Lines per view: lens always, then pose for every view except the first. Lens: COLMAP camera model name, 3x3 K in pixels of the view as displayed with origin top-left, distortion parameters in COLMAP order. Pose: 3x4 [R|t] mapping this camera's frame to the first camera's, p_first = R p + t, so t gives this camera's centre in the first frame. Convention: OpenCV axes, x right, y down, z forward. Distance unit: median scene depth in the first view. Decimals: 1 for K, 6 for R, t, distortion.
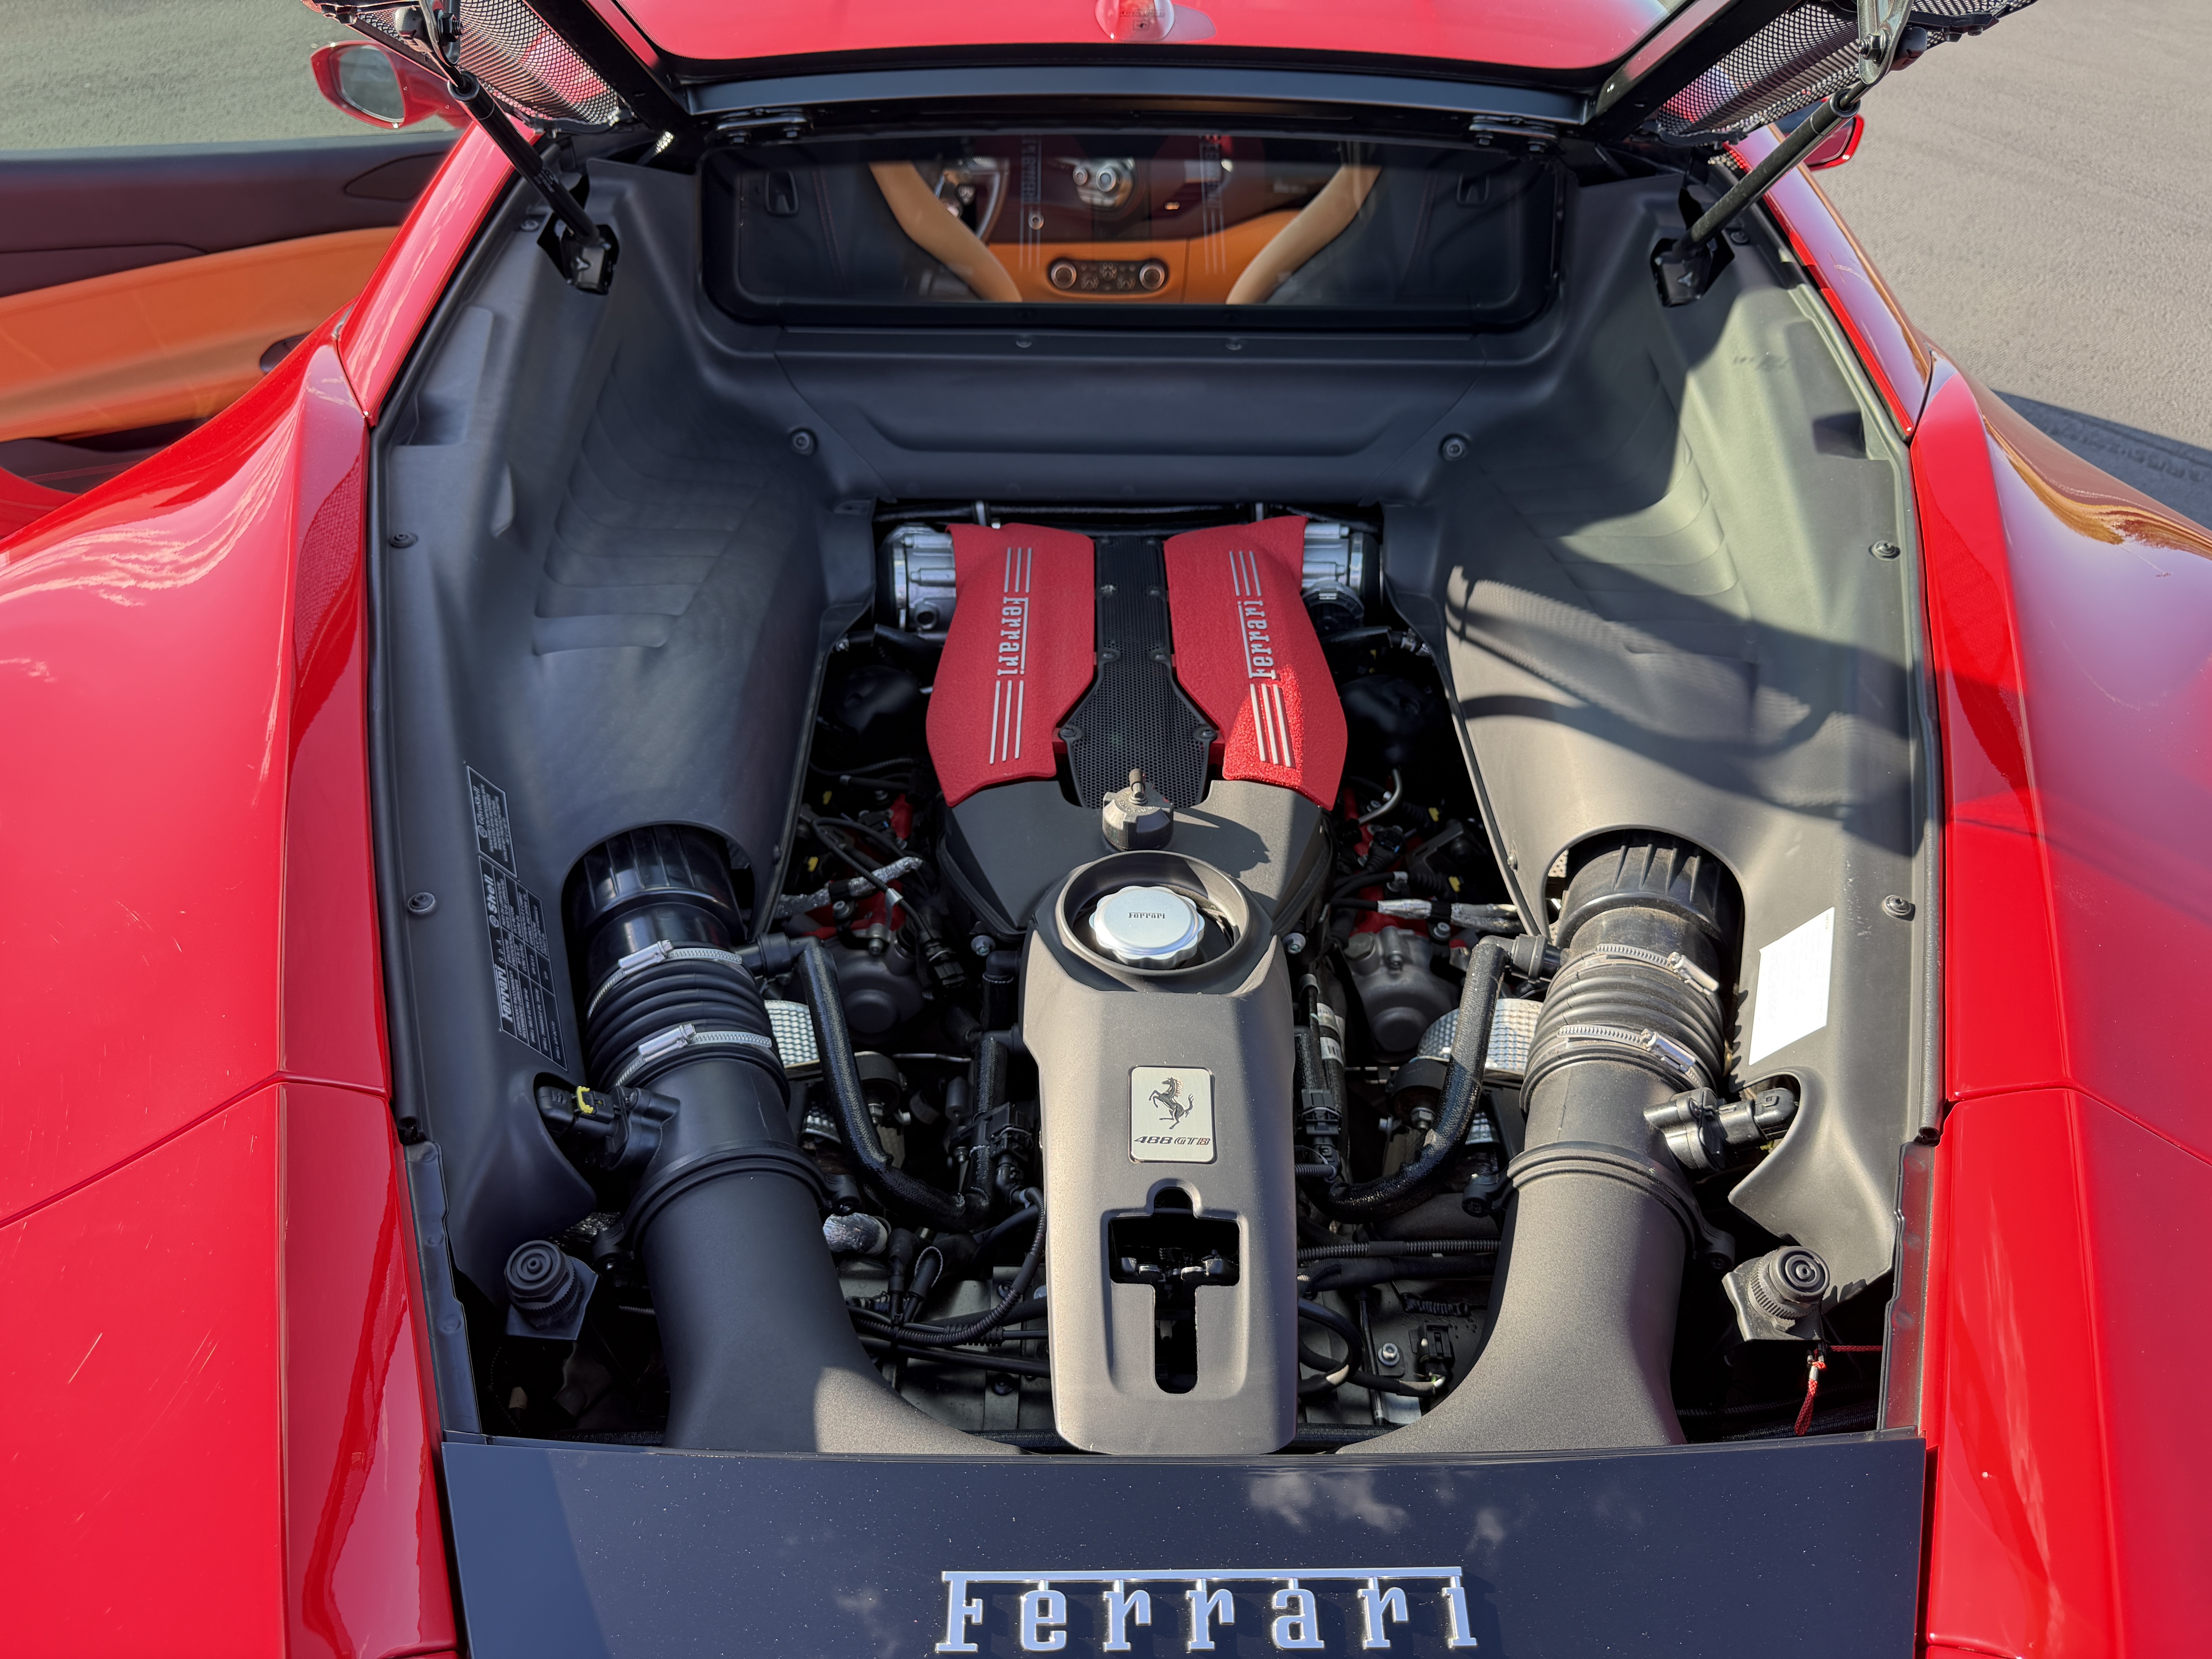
lens RADIAL K [[1601.6, 0, 1106.0], [0, 1601.6, 829.5], [0, 0, 1]] dist [0.036981, -0.122371]
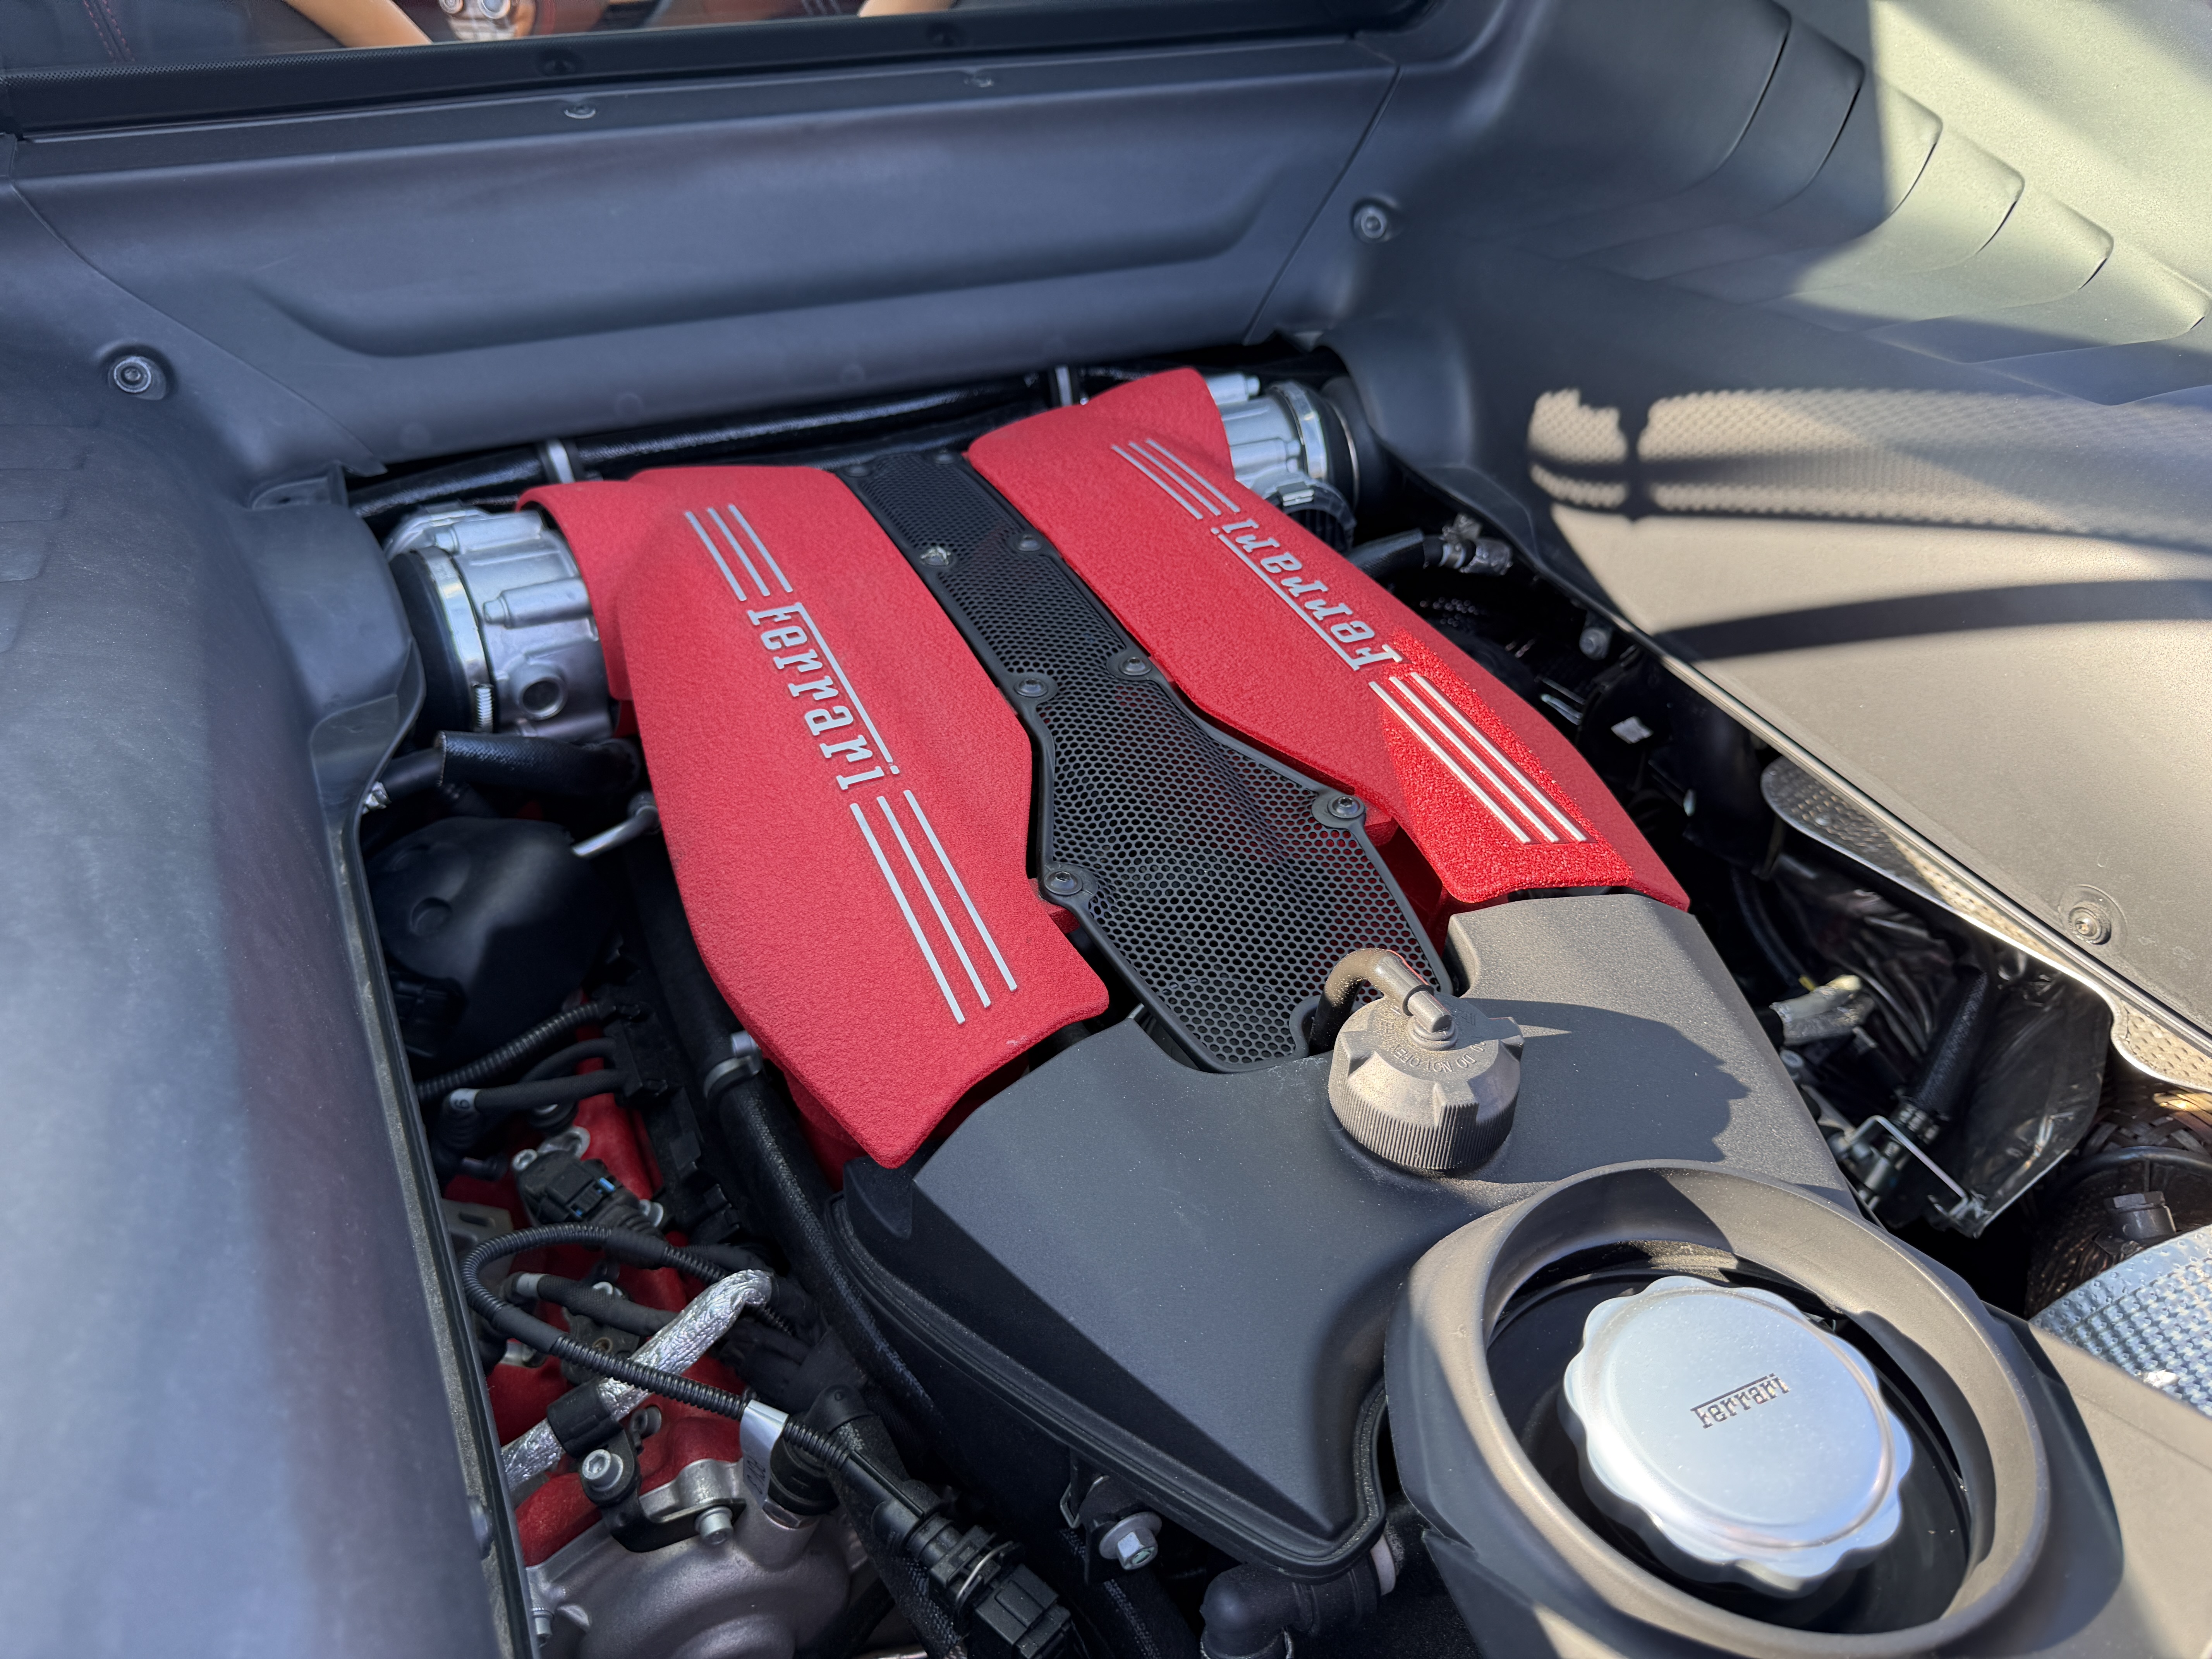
lens RADIAL K [[1601.6, 0, 1106.0], [0, 1601.6, 829.5], [0, 0, 1]] dist [0.036981, -0.122371]
pose [[0.908364, -0.242296, 0.340835, -0.132895], [0.238048, 0.969699, 0.054924, -0.082769], [-0.343815, 0.031244, 0.938517, 0.523529]]
